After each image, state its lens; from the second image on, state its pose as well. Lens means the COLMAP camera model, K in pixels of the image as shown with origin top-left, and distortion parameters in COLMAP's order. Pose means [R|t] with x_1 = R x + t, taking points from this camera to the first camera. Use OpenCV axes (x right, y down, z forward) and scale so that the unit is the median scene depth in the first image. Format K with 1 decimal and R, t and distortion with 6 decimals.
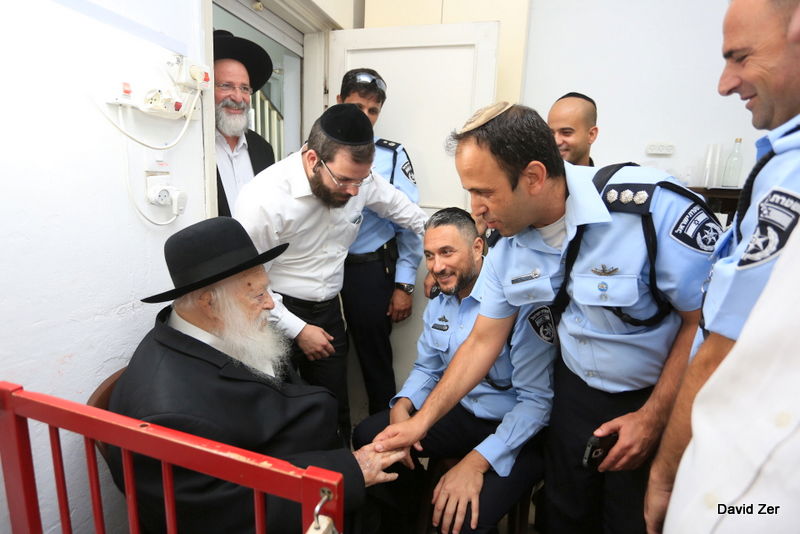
lens RADIAL K [[439.2, 0, 401.9], [0, 439.2, 266.0], [0, 0, 1]] dist [-0.039662, 0.003158]
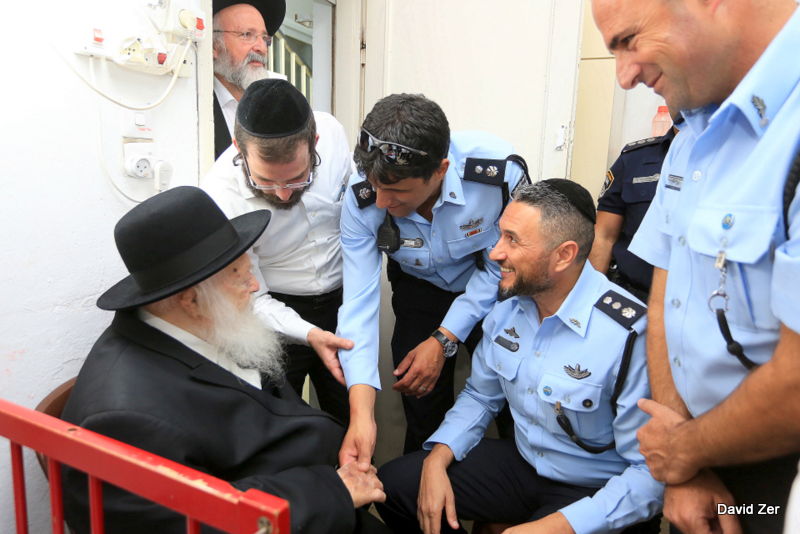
lens RADIAL K [[568.3, 0, 396.0], [0, 568.3, 265.8], [0, 0, 1]] dist [-0.024438, 0.015699]
pose [[0.986592, 0.021178, -0.161826, 0.114417], [-0.026222, 0.999233, -0.029095, 0.049988], [0.161086, 0.032948, 0.986390, 0.021468]]
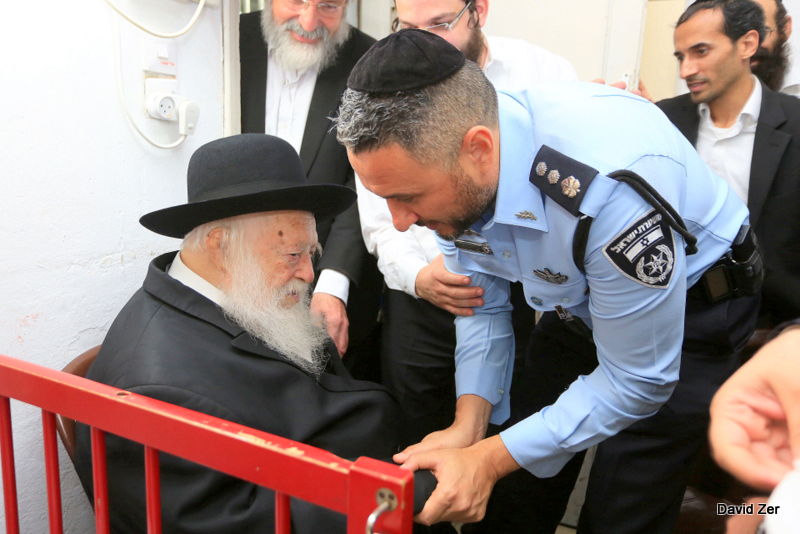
lens RADIAL K [[618.2, 0, 394.0], [0, 618.2, 268.1], [0, 0, 1]] dist [-0.009377, 0.002485]
pose [[0.987300, 0.025066, -0.156877, -0.018296], [-0.026856, 0.999596, -0.009299, 0.111944], [0.156580, 0.013394, 0.987574, 0.068024]]
